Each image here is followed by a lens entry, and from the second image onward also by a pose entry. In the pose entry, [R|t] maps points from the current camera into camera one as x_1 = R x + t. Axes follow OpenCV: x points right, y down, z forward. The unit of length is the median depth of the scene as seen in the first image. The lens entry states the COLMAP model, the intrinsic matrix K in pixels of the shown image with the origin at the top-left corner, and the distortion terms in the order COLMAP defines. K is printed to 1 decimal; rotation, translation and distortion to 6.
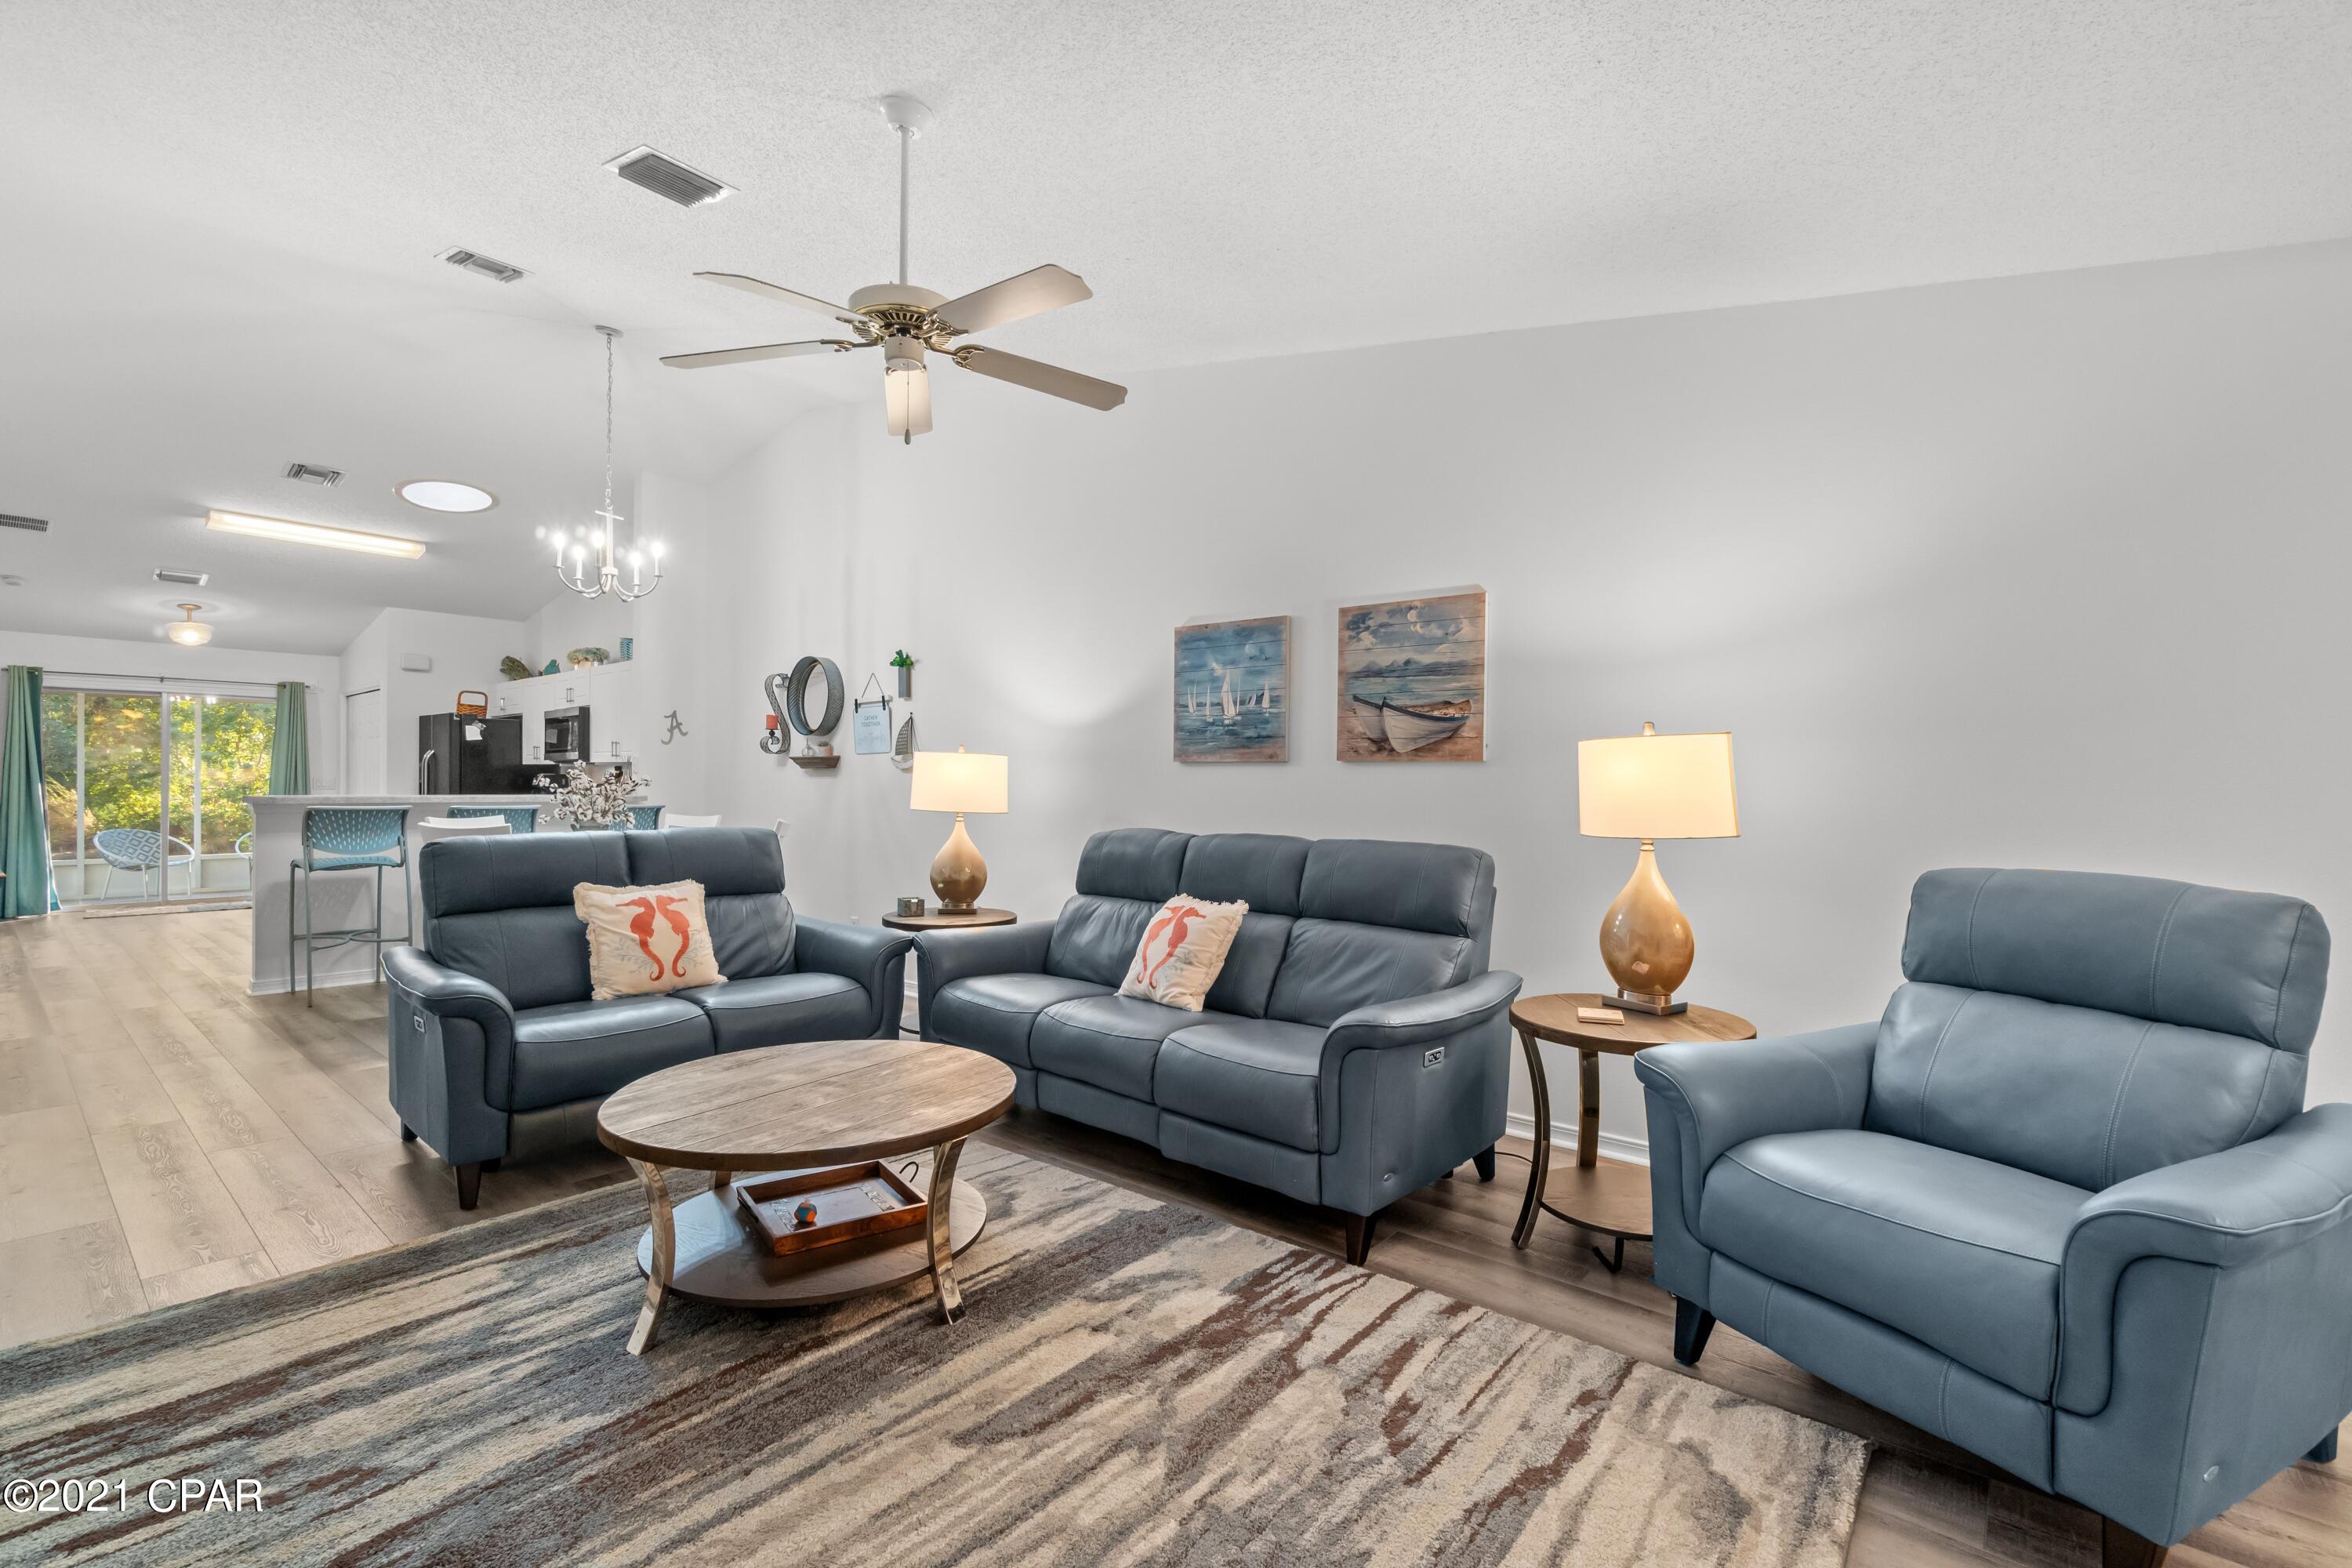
lens RADIAL K [[1014.2, 0, 1168.1], [0, 1014.2, 790.2], [0, 0, 1]] dist [-0.002556, 0.000564]
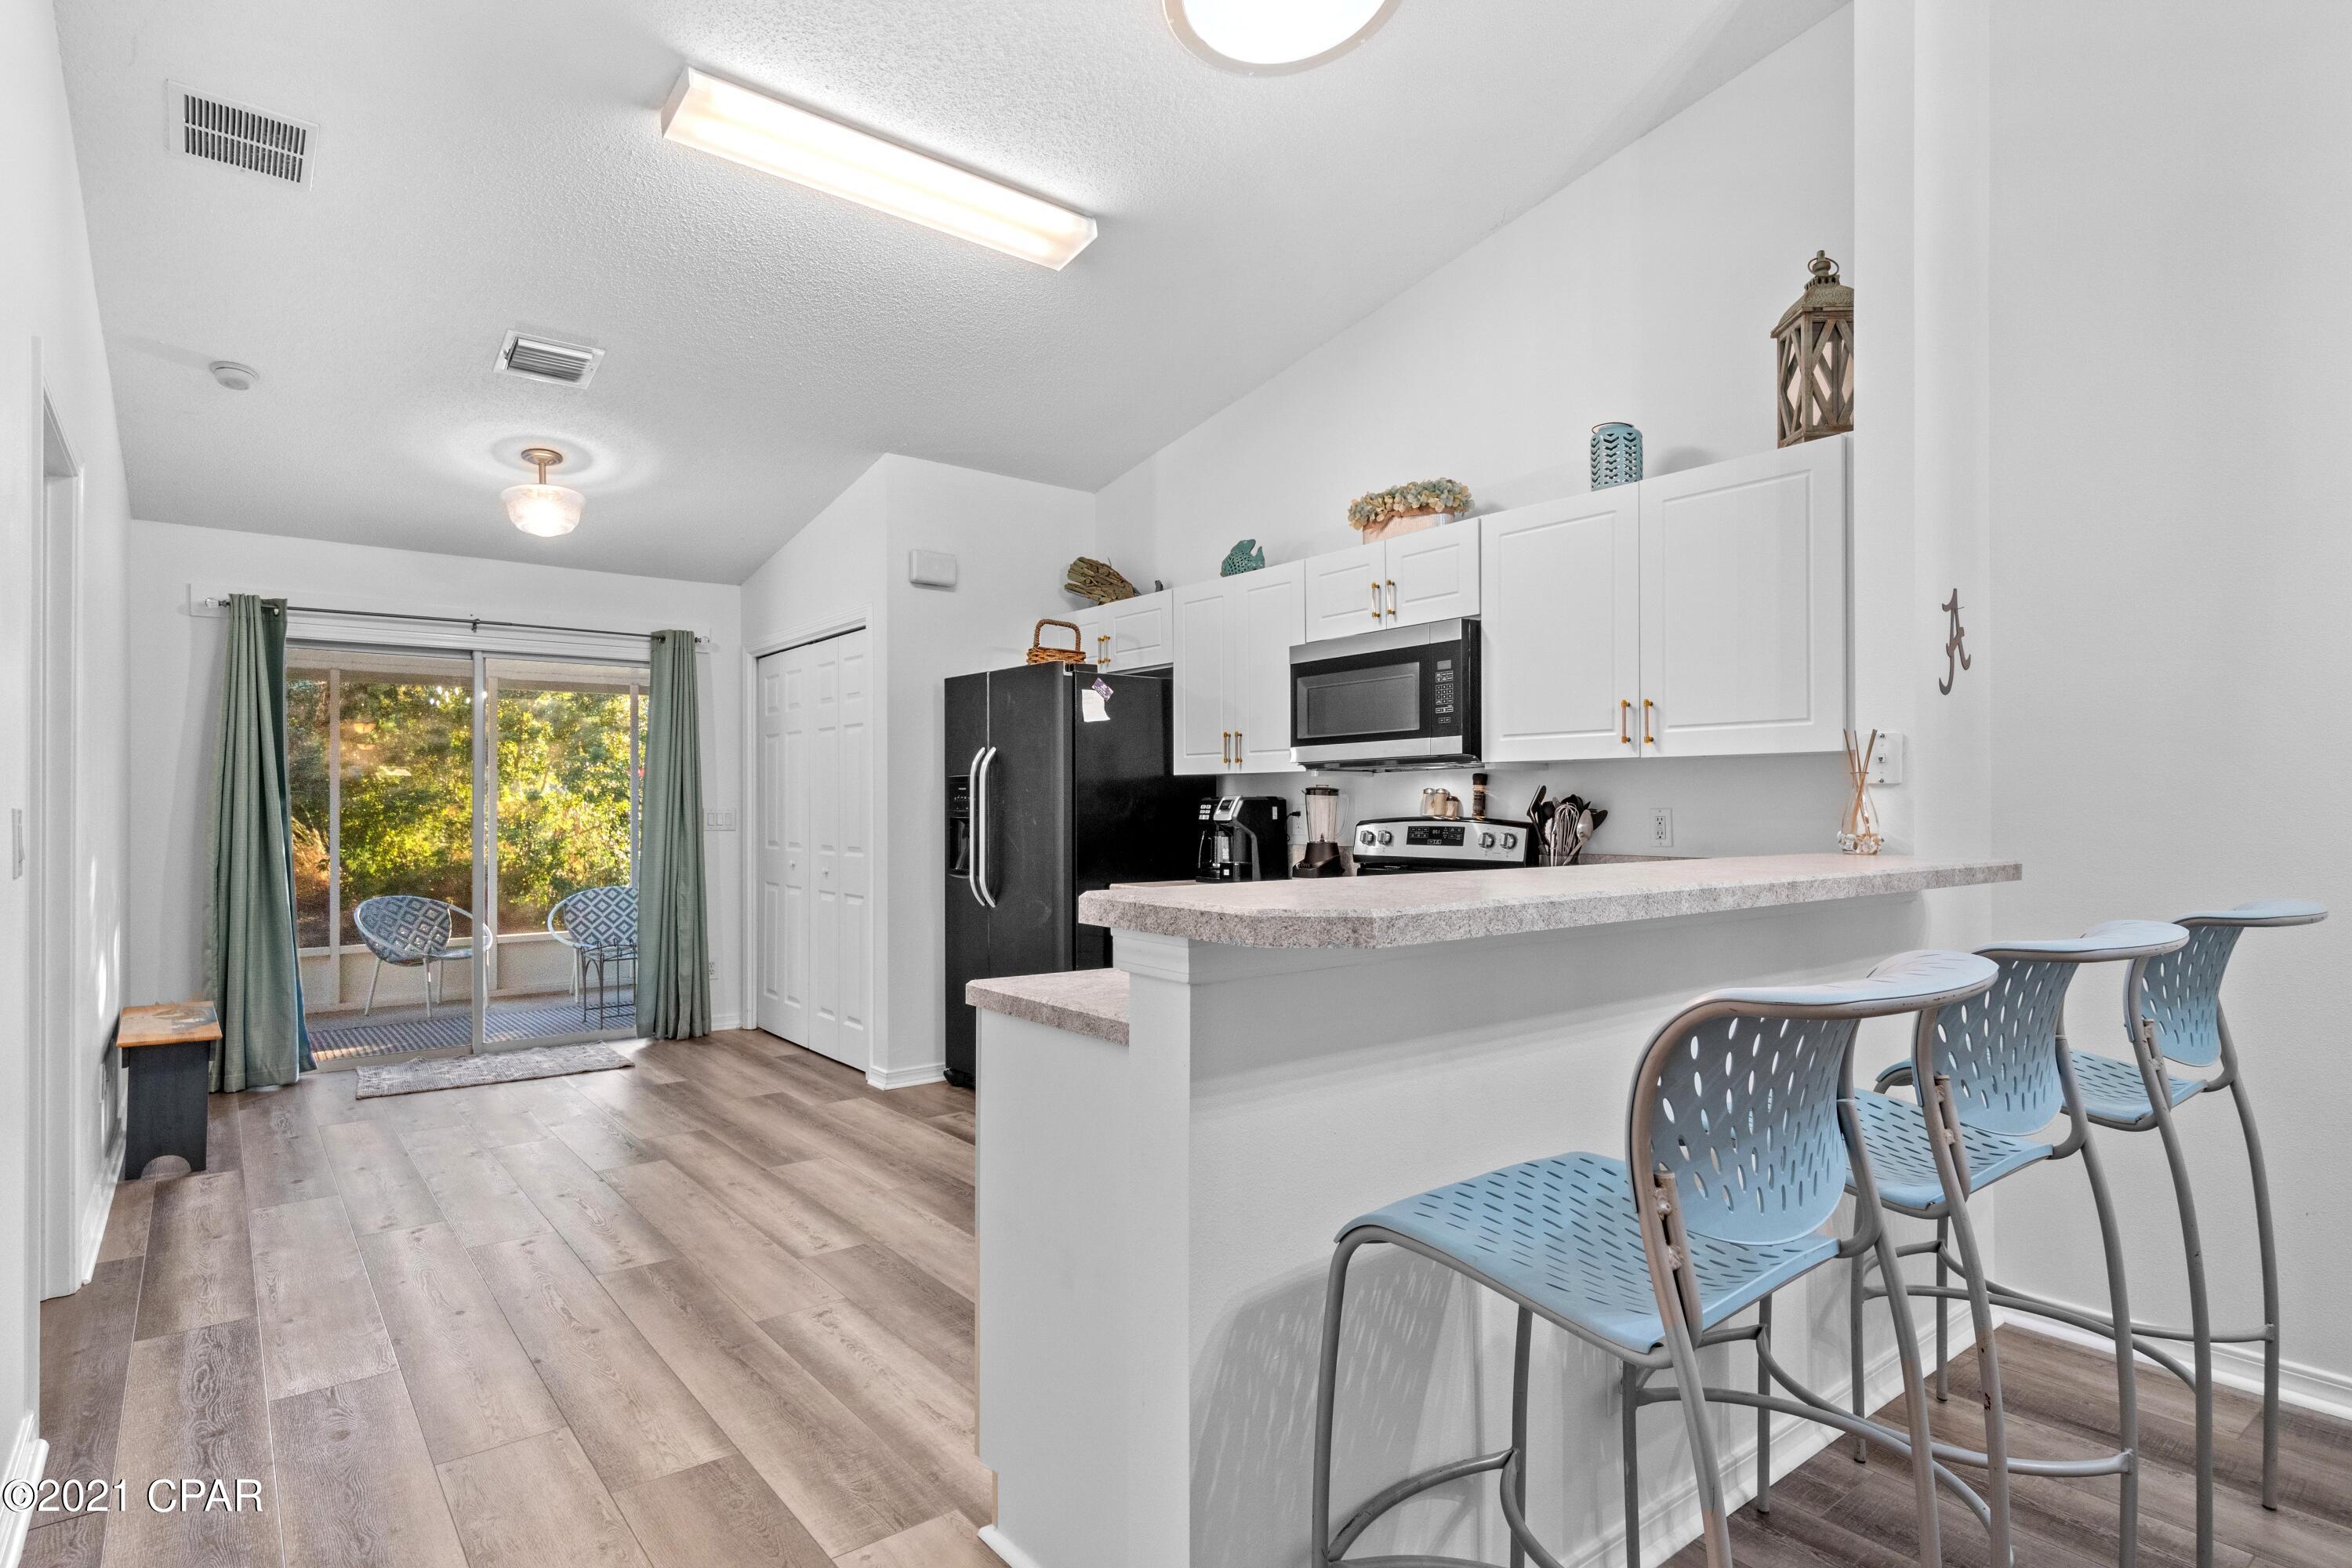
lens RADIAL K [[1209.5, 0, 1179.8], [0, 1209.5, 807.6], [0, 0, 1]] dist [-0.000886, 0.002166]
pose [[0.980898, -0.009223, -0.194305, -1.208548], [0.008044, 0.999944, -0.006852, -0.016665], [0.194357, 0.005158, 0.980917, 1.070411]]
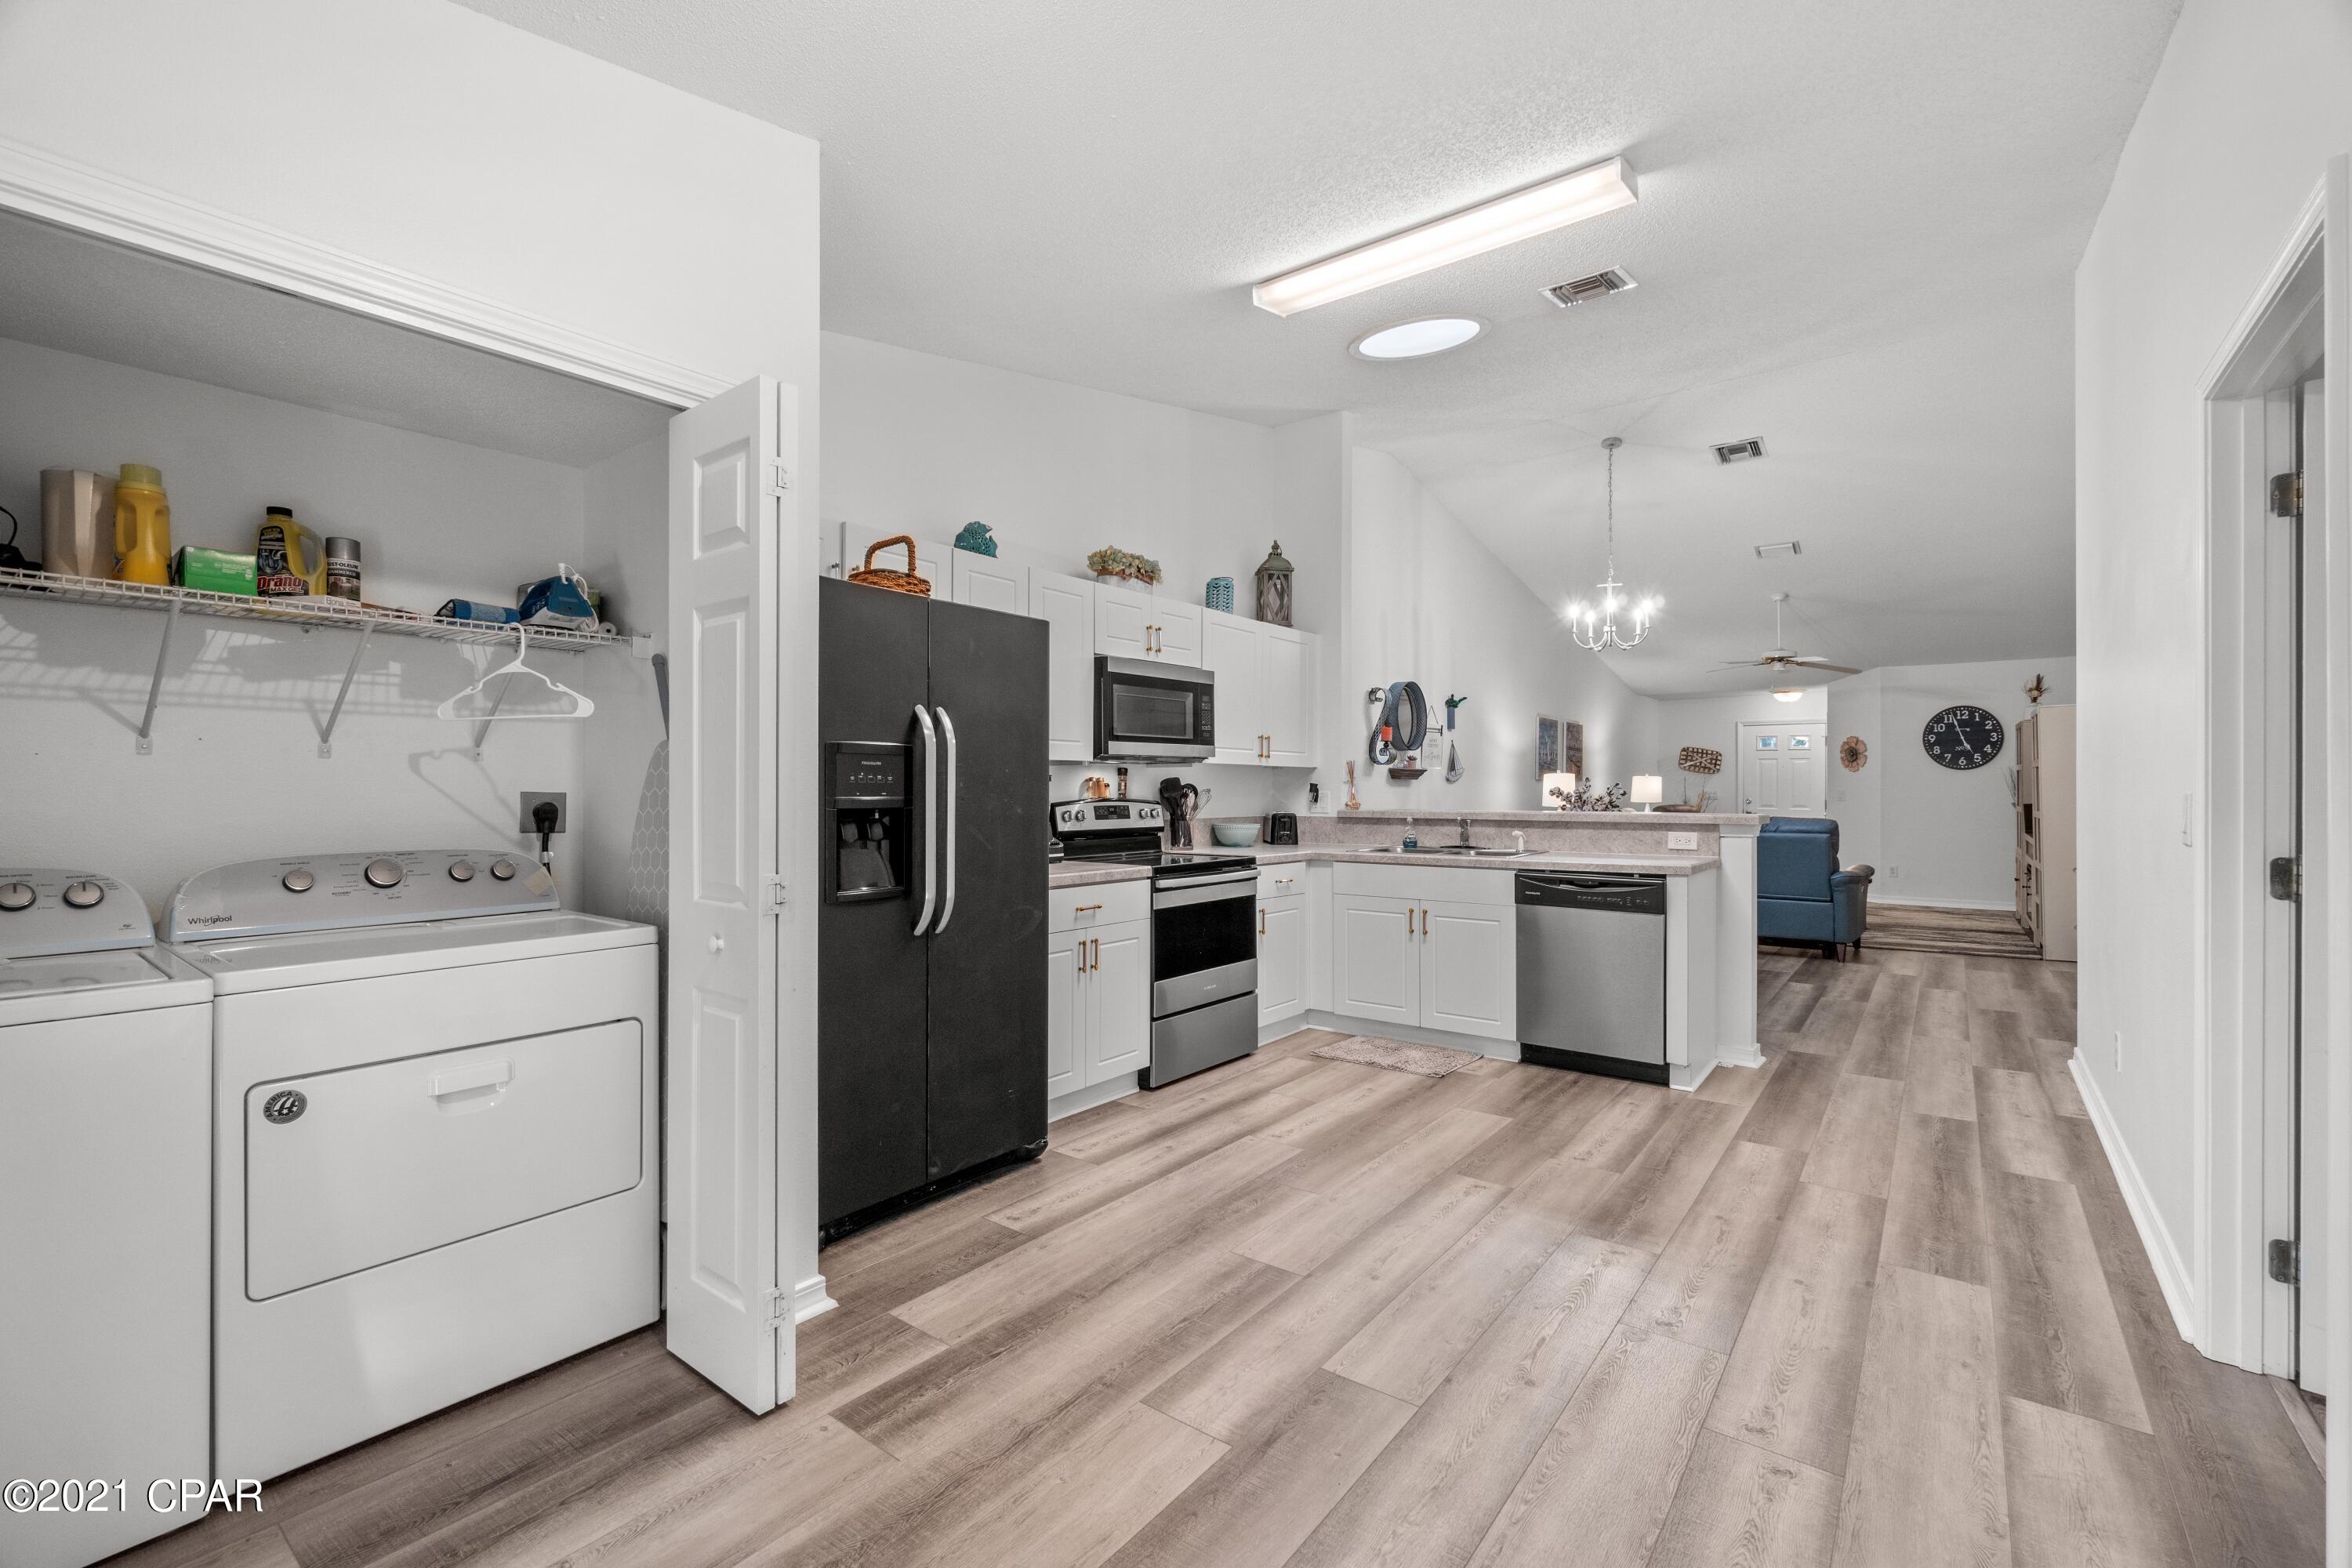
lens RADIAL K [[1014.2, 0, 1177.7], [0, 1014.2, 788.9], [0, 0, 1]] dist [-0.002556, 0.000564]
pose [[-0.044969, -0.007157, 0.998963, -2.395726], [0.006933, 0.999948, 0.007476, -0.033813], [-0.998964, 0.007262, -0.044917, 2.122223]]
